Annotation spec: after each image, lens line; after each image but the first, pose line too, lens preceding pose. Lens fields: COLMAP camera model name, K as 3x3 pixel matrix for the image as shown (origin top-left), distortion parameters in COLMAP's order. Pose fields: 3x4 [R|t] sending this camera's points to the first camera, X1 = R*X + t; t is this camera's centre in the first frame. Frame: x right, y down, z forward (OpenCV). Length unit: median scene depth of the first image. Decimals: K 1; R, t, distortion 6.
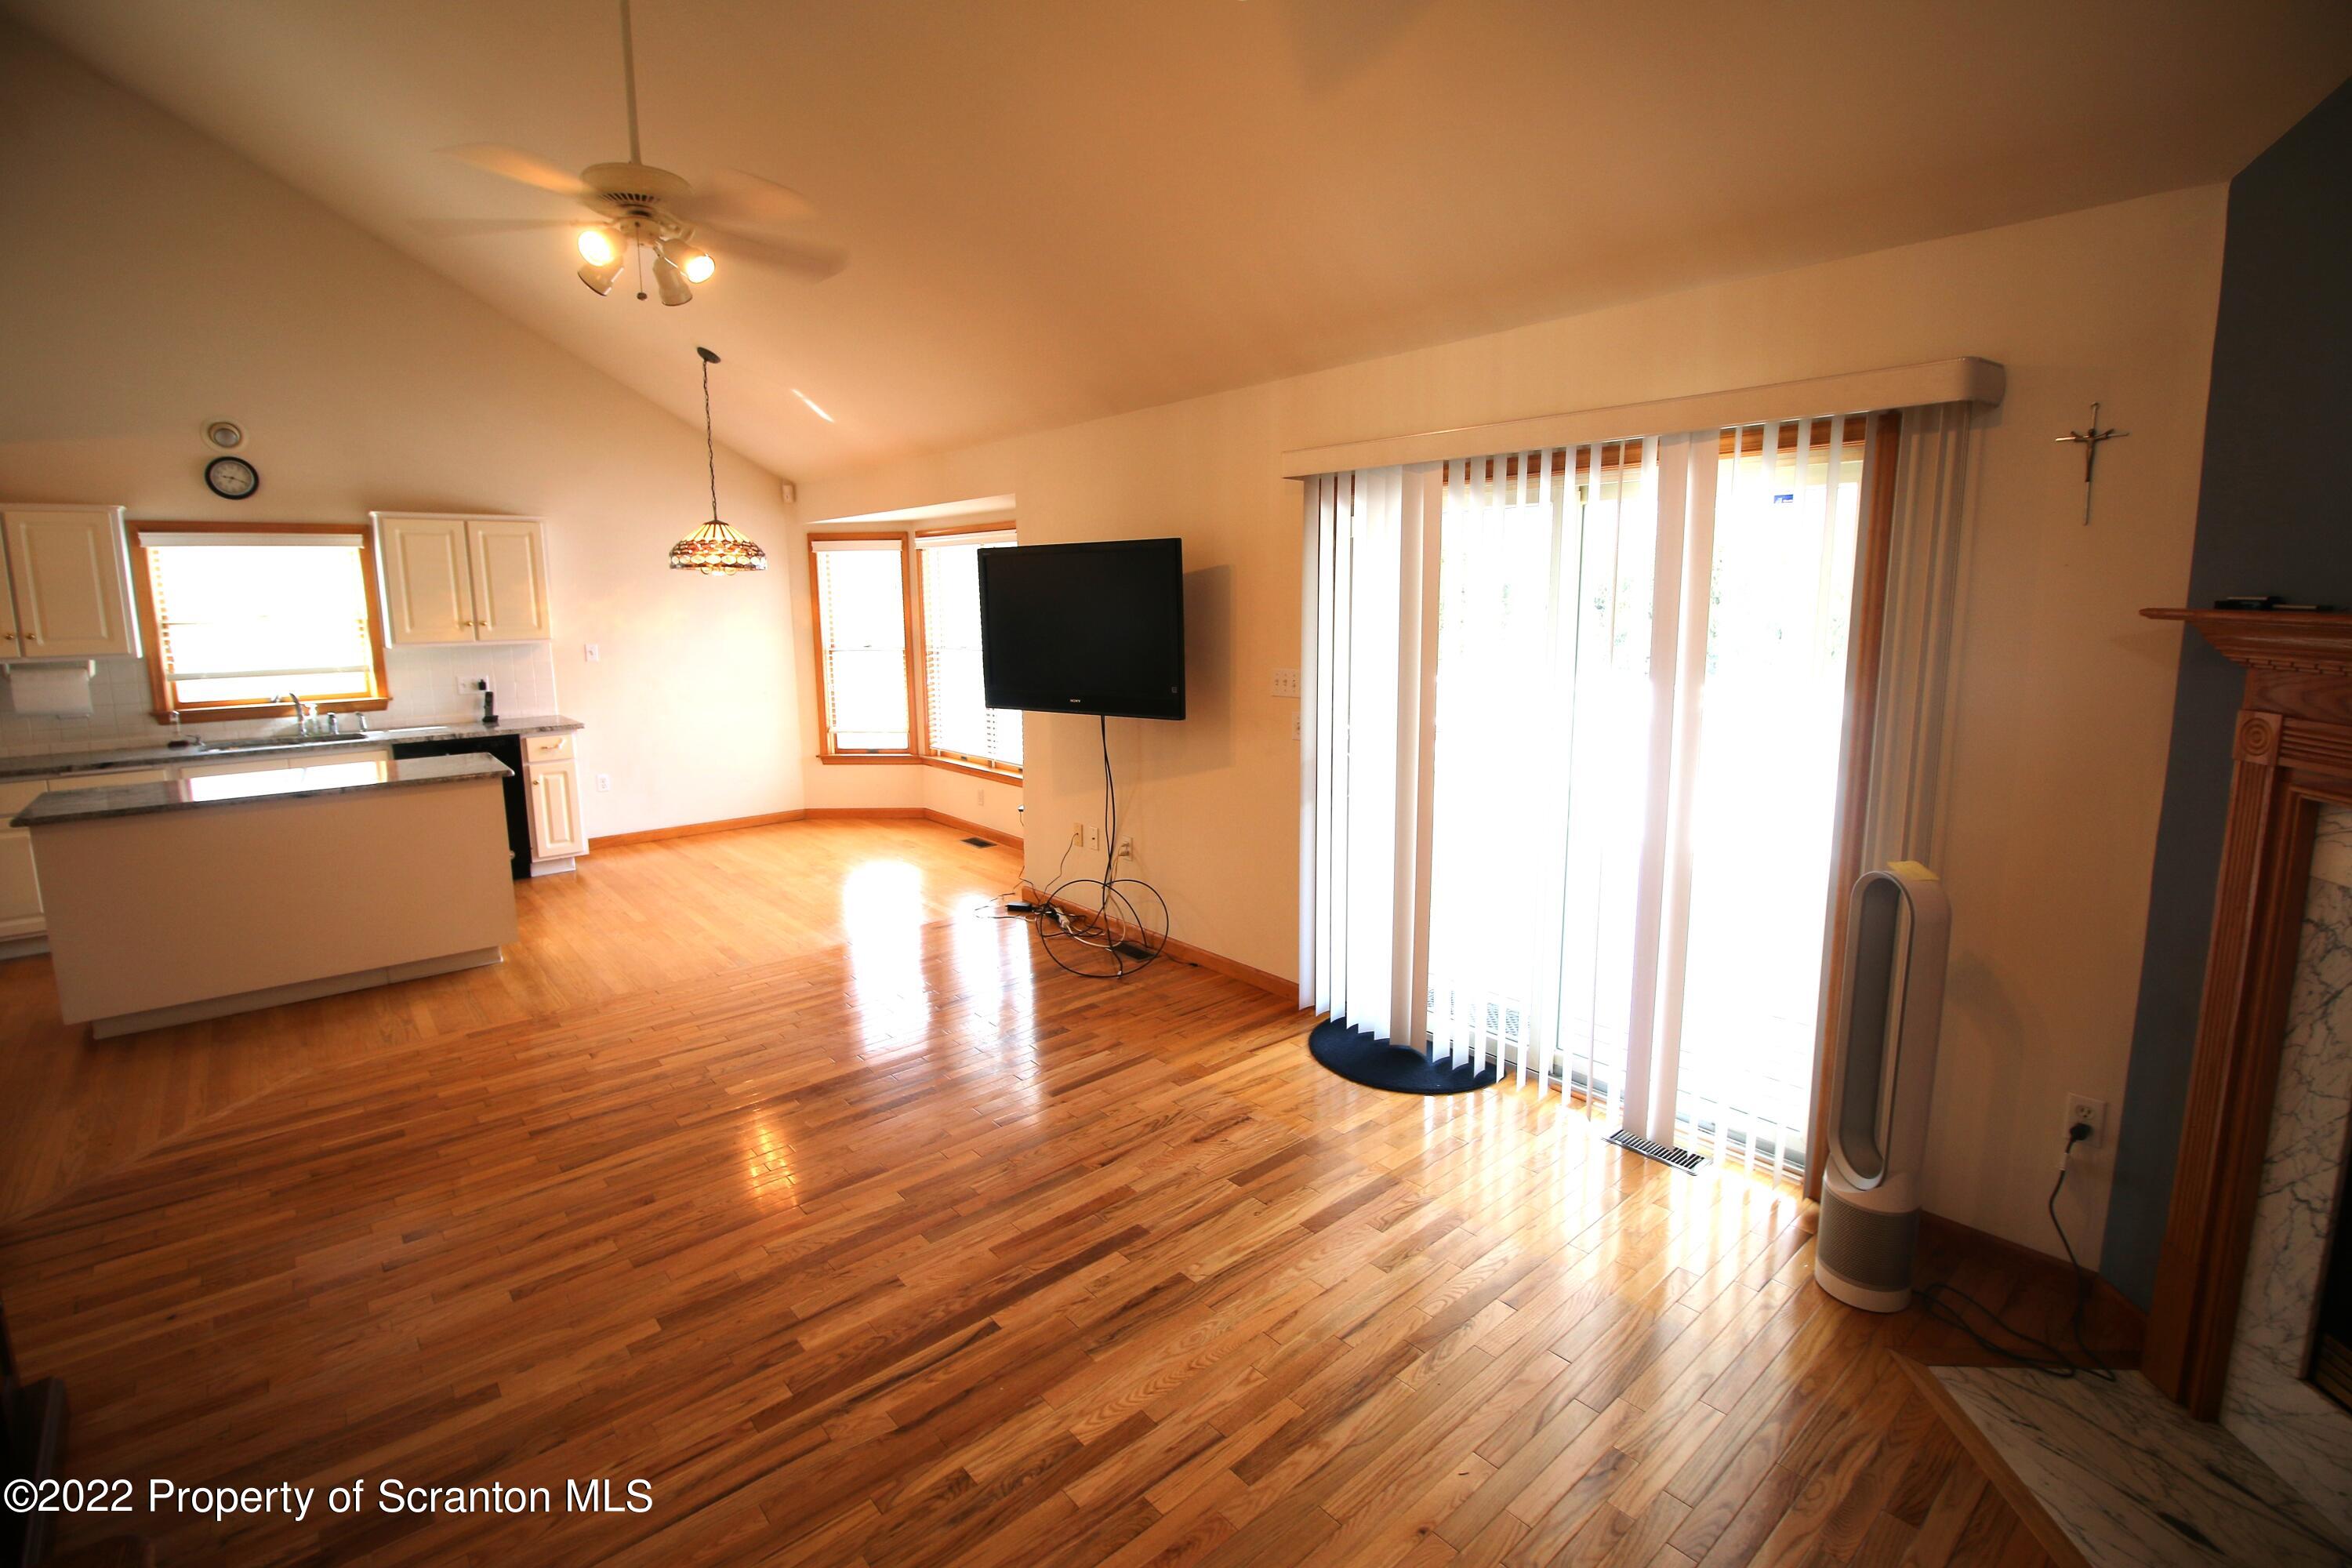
lens RADIAL K [[1075.6, 0, 1173.6], [0, 1075.6, 751.8], [0, 0, 1]] dist [0.001863, -0.013316]
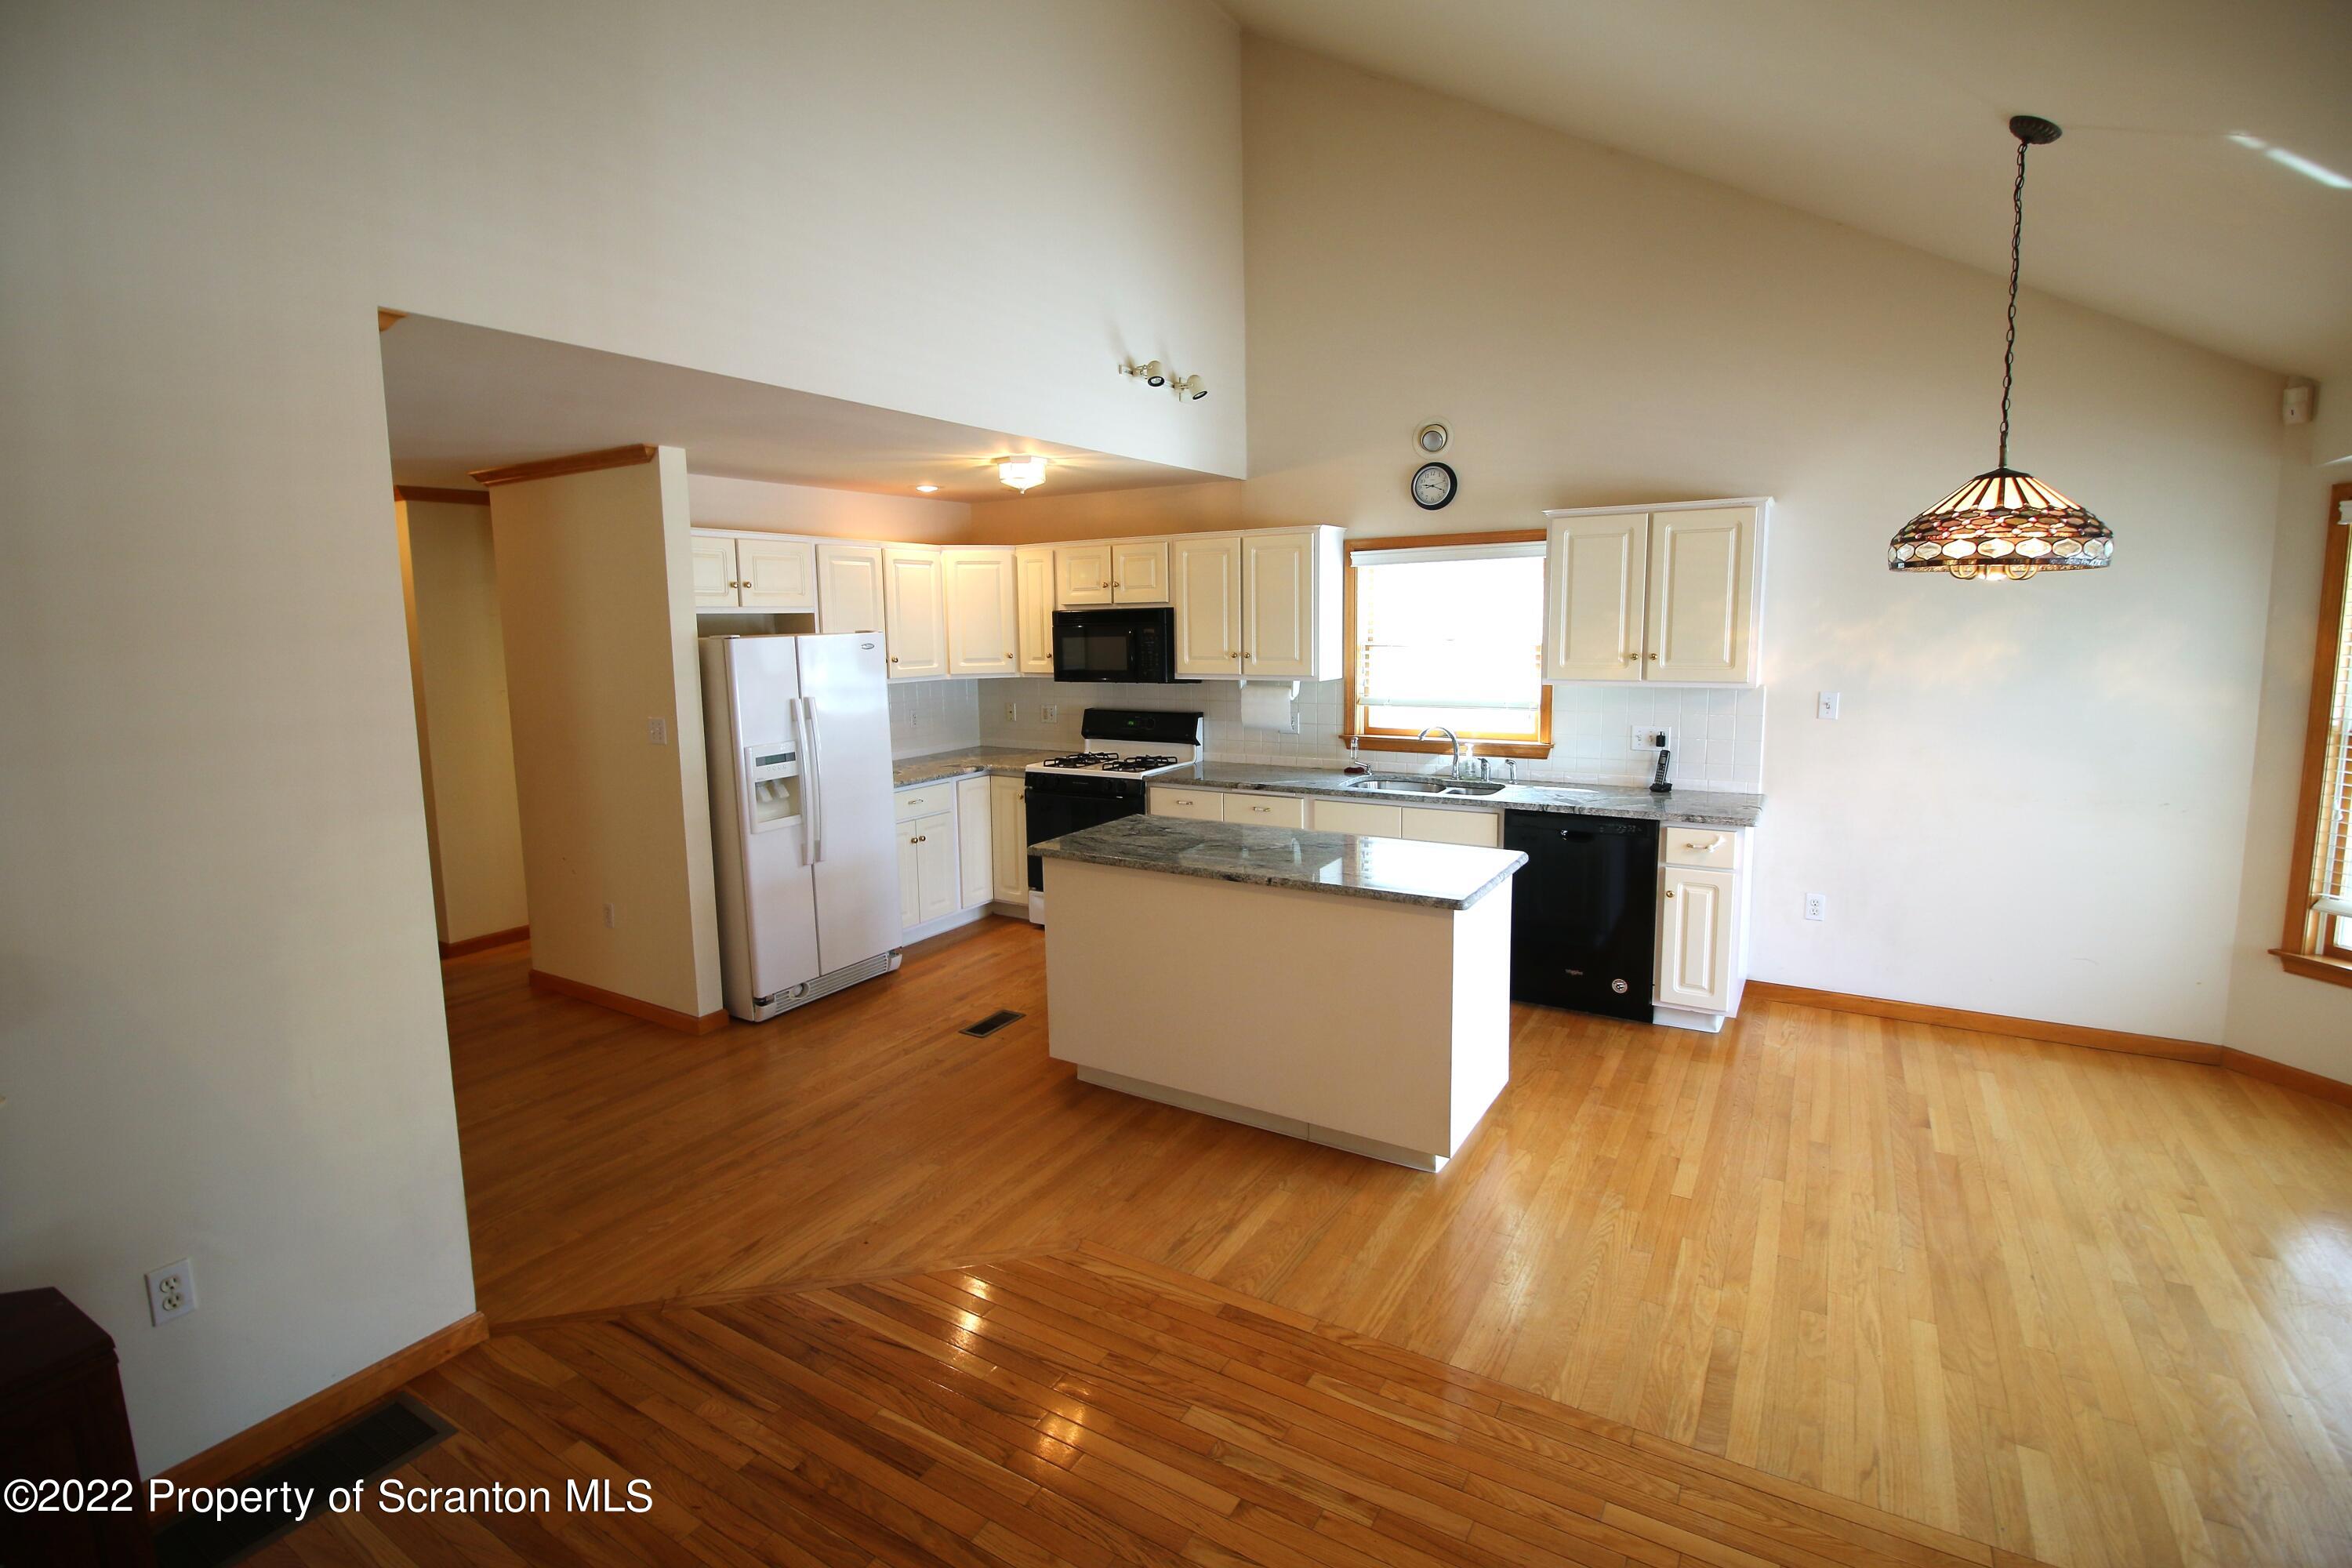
lens RADIAL K [[1075.6, 0, 1173.6], [0, 1075.6, 751.8], [0, 0, 1]] dist [0.001863, -0.013316]
pose [[0.309009, 0.122184, -0.943178, -0.064461], [-0.127318, 0.988101, 0.086291, -0.081343], [0.942499, 0.093419, 0.320888, 0.496490]]
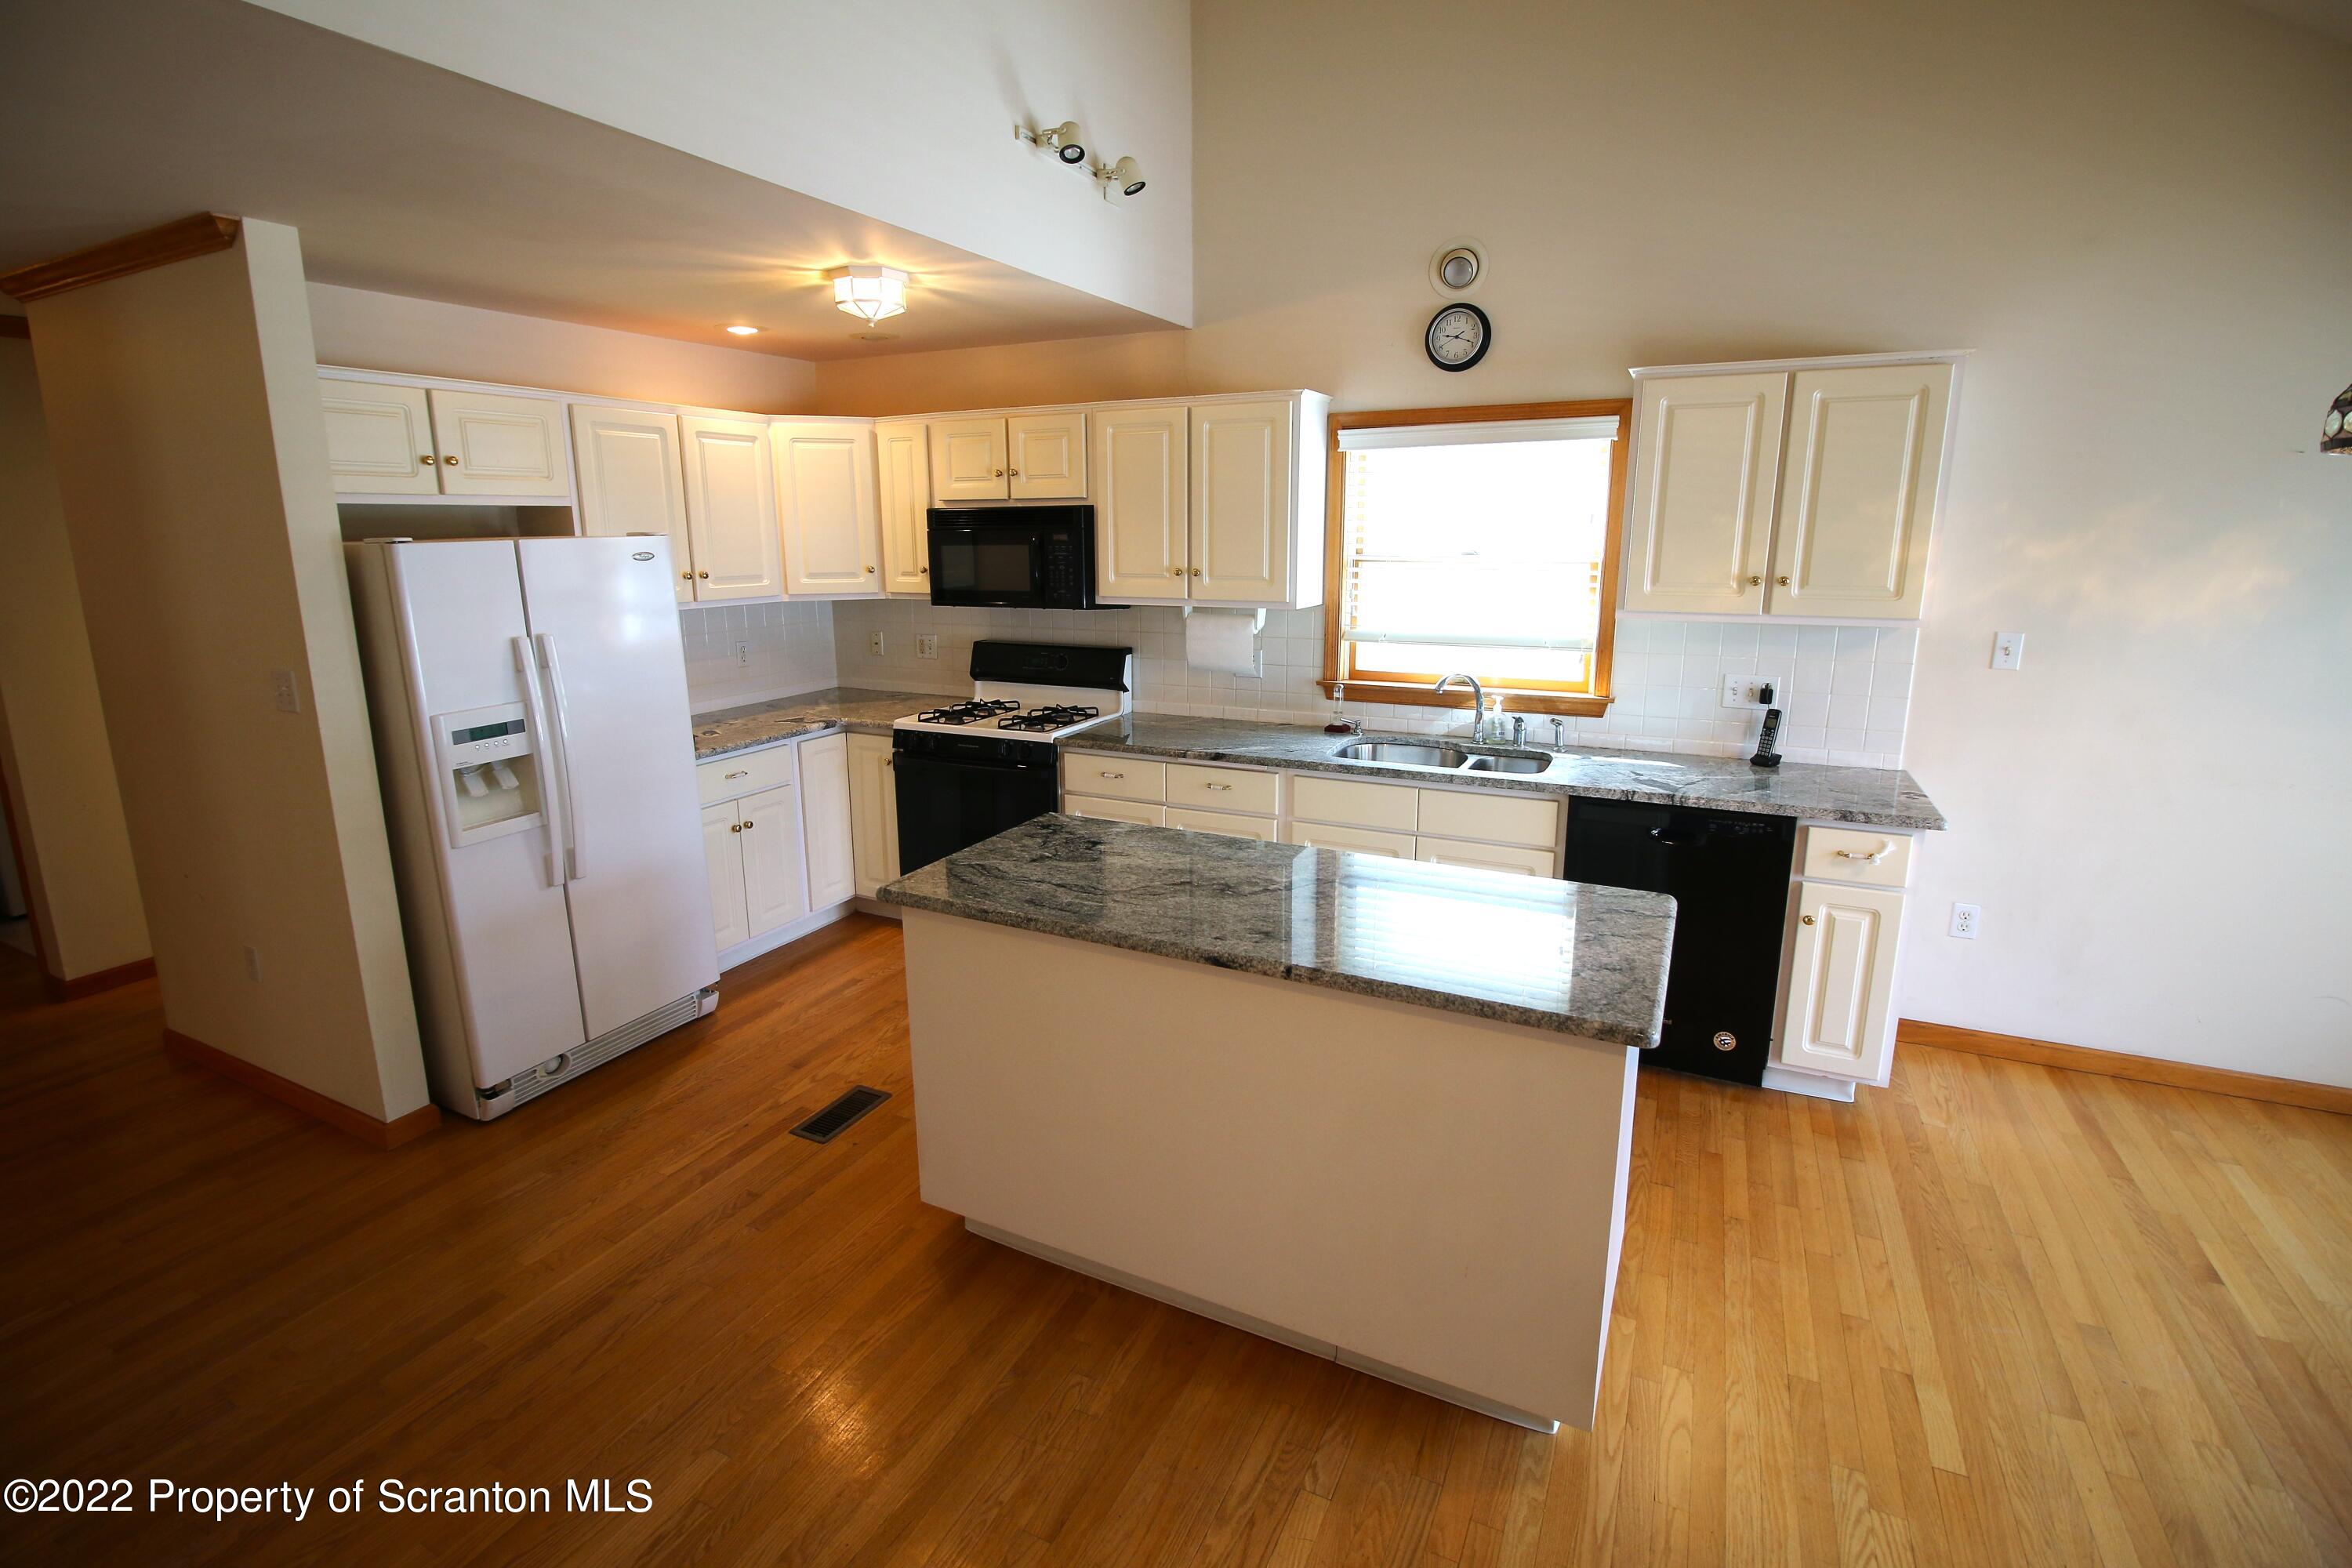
lens RADIAL K [[1072.5, 0, 1169.0], [0, 1072.5, 753.3], [0, 0, 1]] dist [0.001640, -0.015871]
pose [[0.392428, 0.198729, -0.898058, -0.300985], [-0.133989, 0.978316, 0.157939, -0.084459], [0.909971, 0.058350, 0.410546, 0.558177]]
